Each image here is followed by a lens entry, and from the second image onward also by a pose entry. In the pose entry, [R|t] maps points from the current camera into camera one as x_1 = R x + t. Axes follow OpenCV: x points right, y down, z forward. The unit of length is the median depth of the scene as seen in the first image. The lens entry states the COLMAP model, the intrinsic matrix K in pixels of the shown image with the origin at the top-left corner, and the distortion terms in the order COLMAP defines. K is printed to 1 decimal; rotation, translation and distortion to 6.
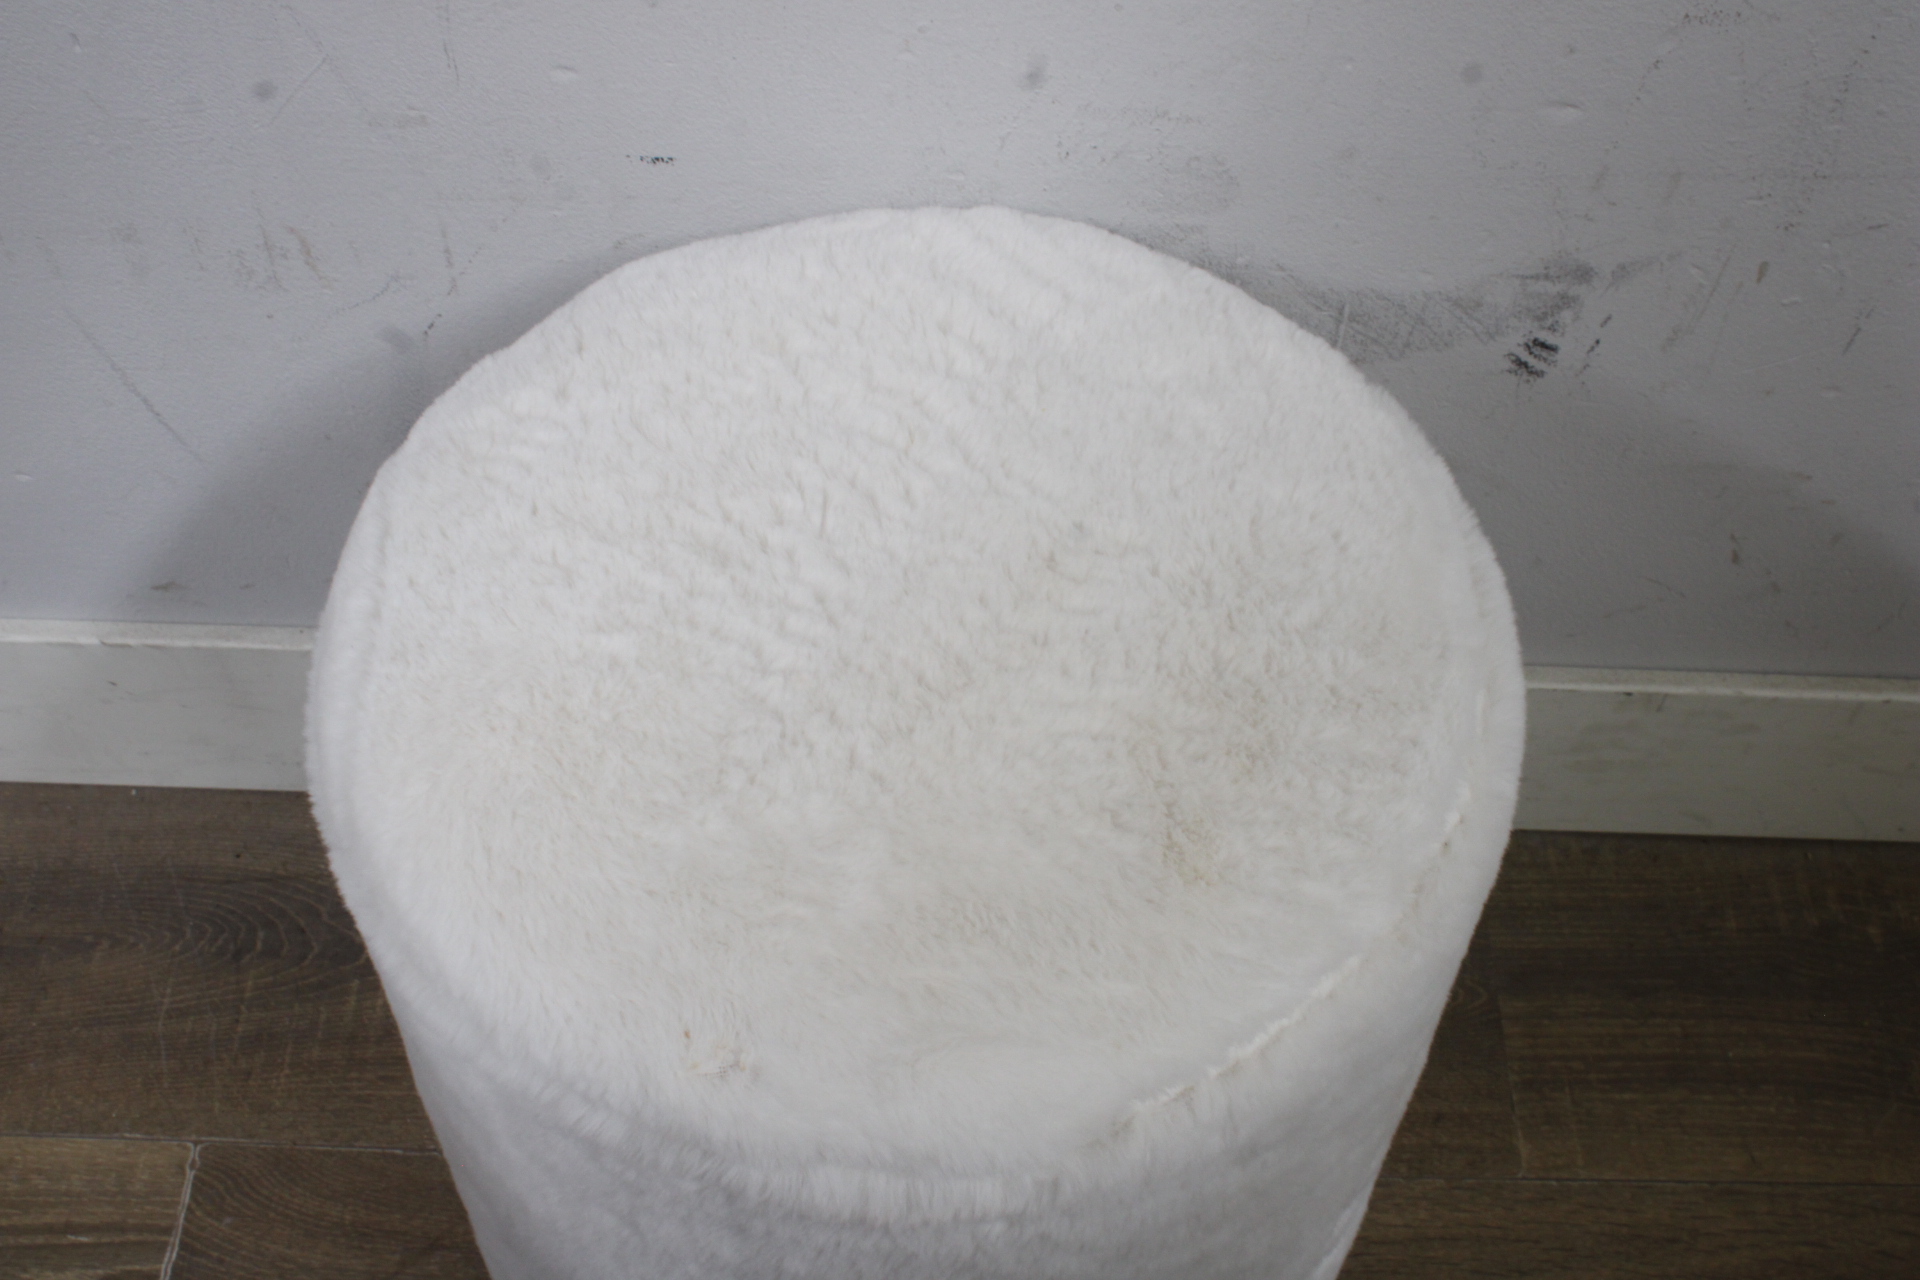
lens RADIAL K [[2175.1, 0, 970.4], [0, 2175.1, 664.0], [0, 0, 1]] dist [-0.115683, 0.141867]
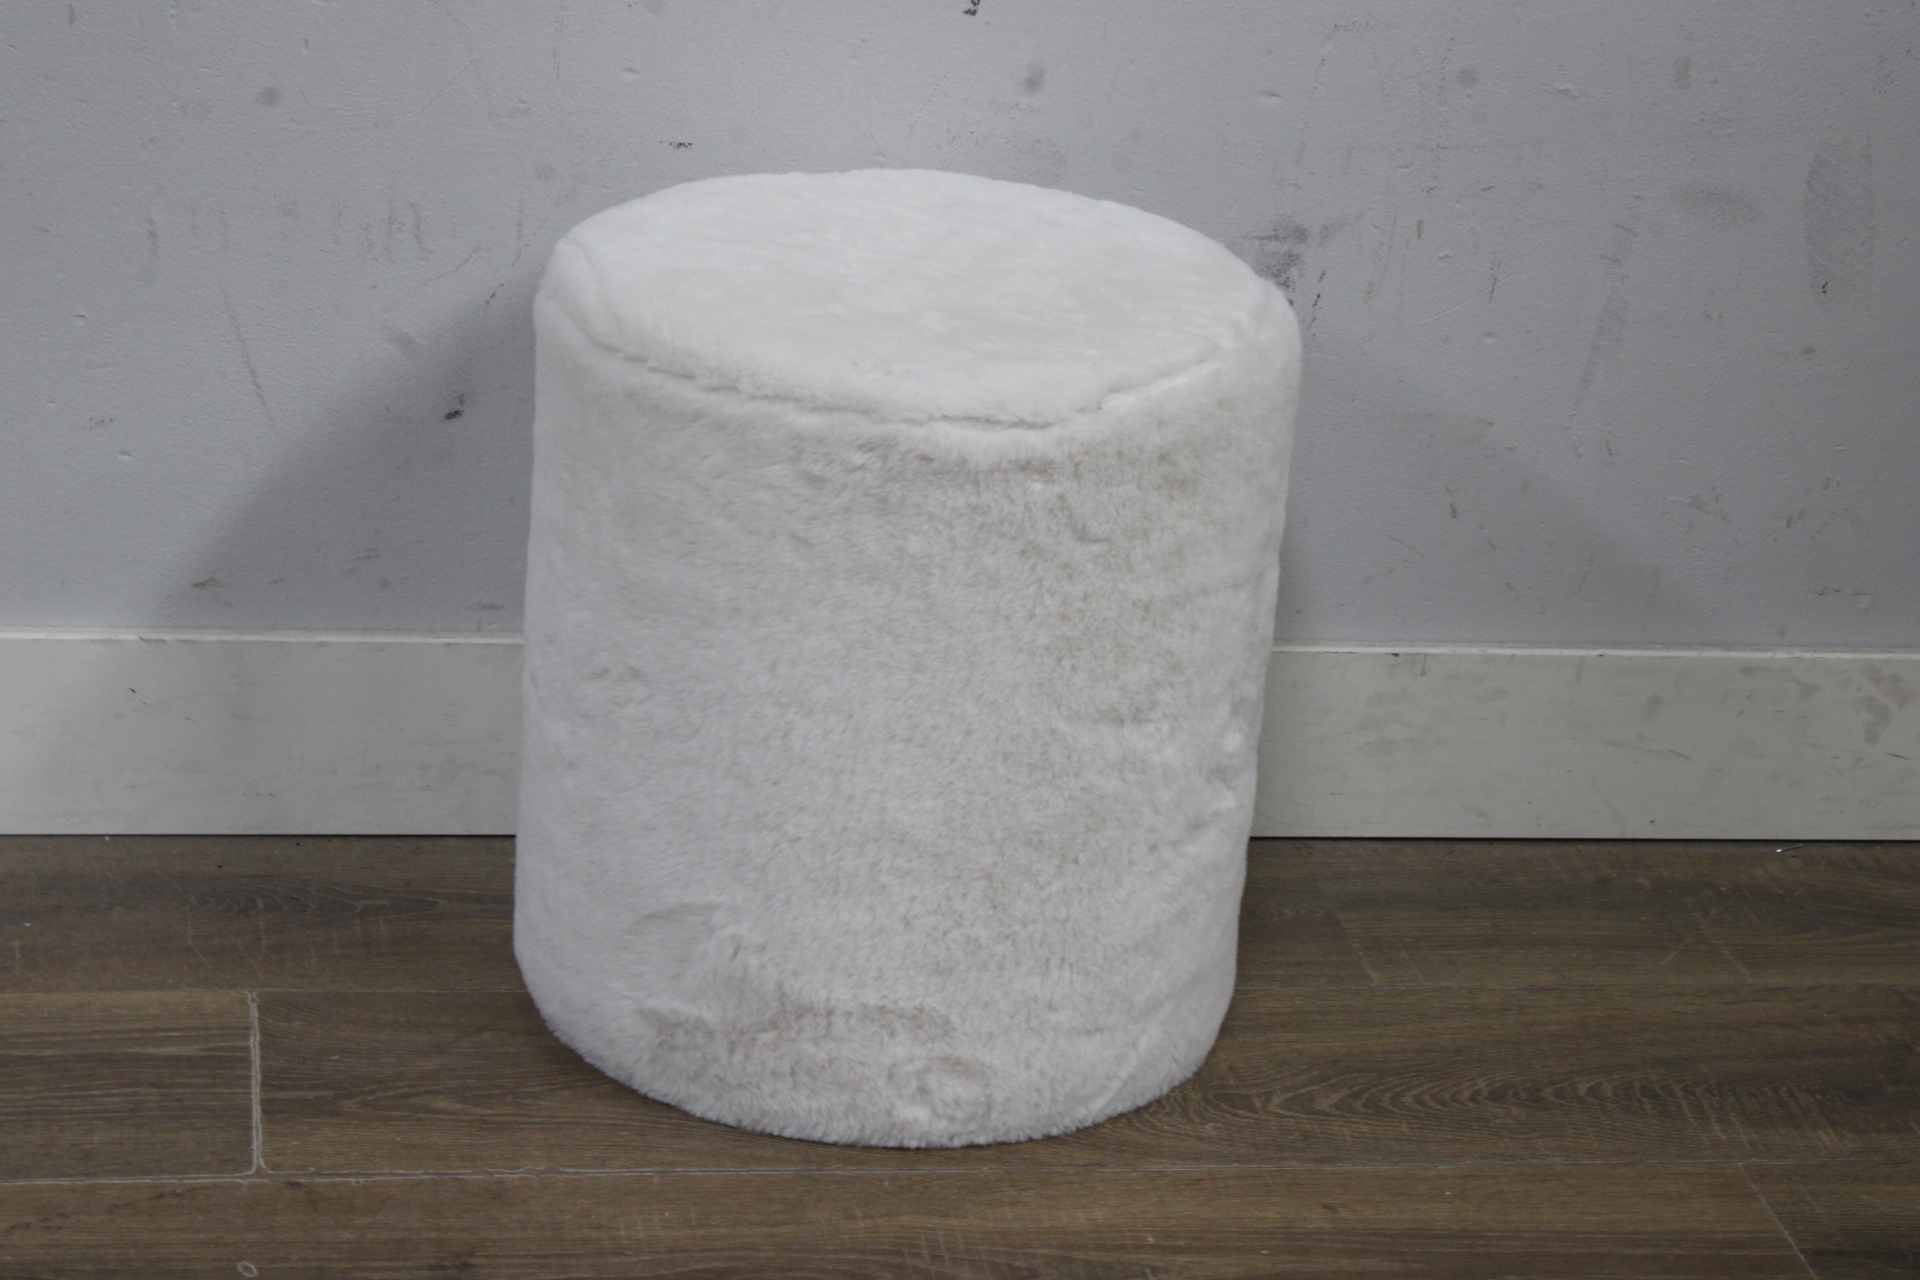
lens RADIAL K [[4112.0, 0, 960.0], [0, 4112.0, 640.0], [0, 0, 1]] dist [0.008155, 0.091846]
pose [[0.981894, -0.024171, 0.187884, -0.394167], [0.113952, 0.867675, -0.483896, 1.152112], [-0.151326, 0.496544, 0.854719, -1.011469]]
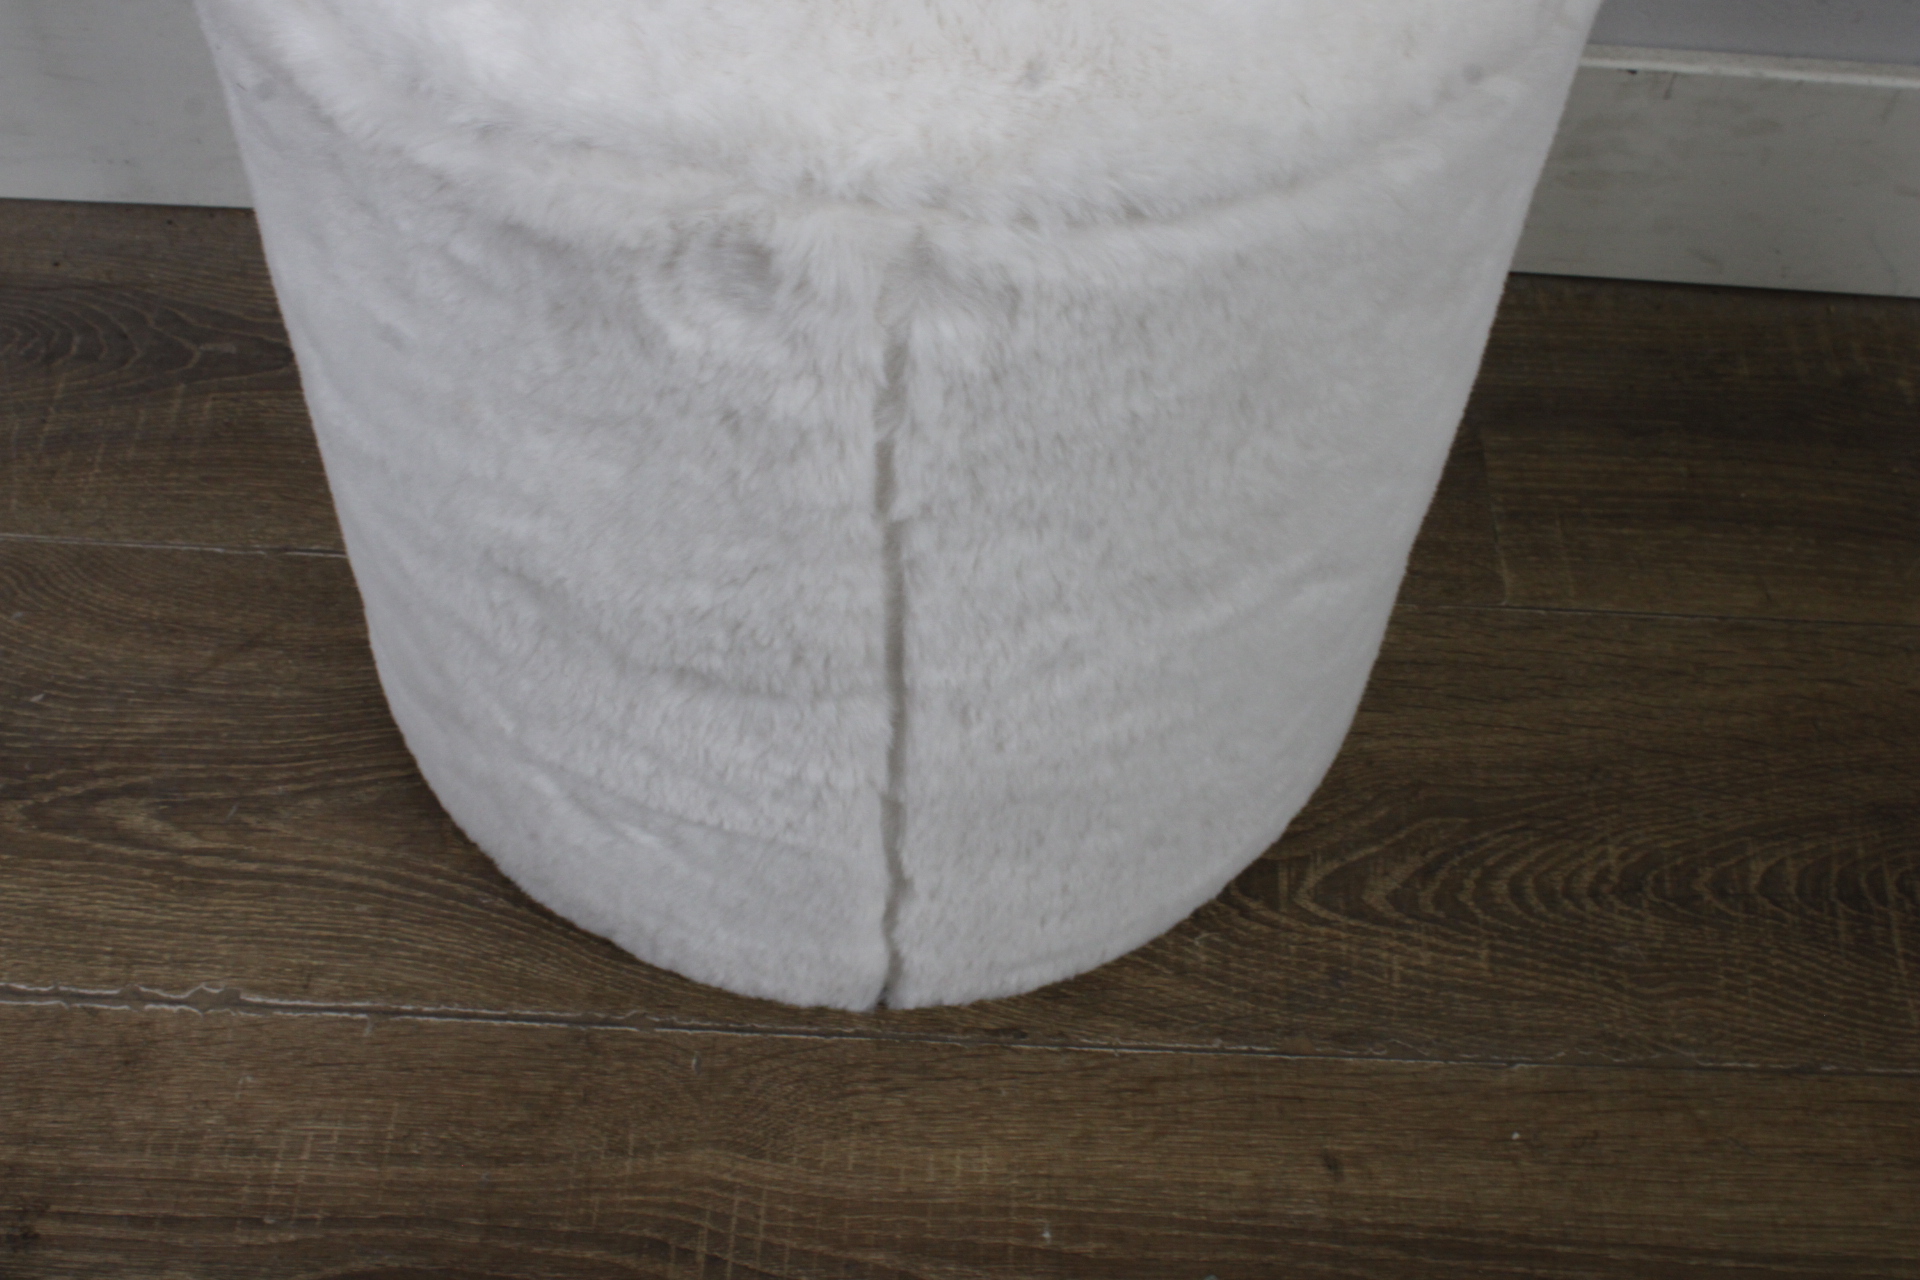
lens RADIAL K [[2210.6, 0, 960.0], [0, 2210.6, 640.0], [0, 0, 1]] dist [-0.117631, 0.157390]
pose [[0.999849, 0.015296, 0.008268, 0.027675], [-0.015538, 0.999429, 0.030000, 0.229948], [-0.007805, -0.030124, 0.999516, 0.108956]]
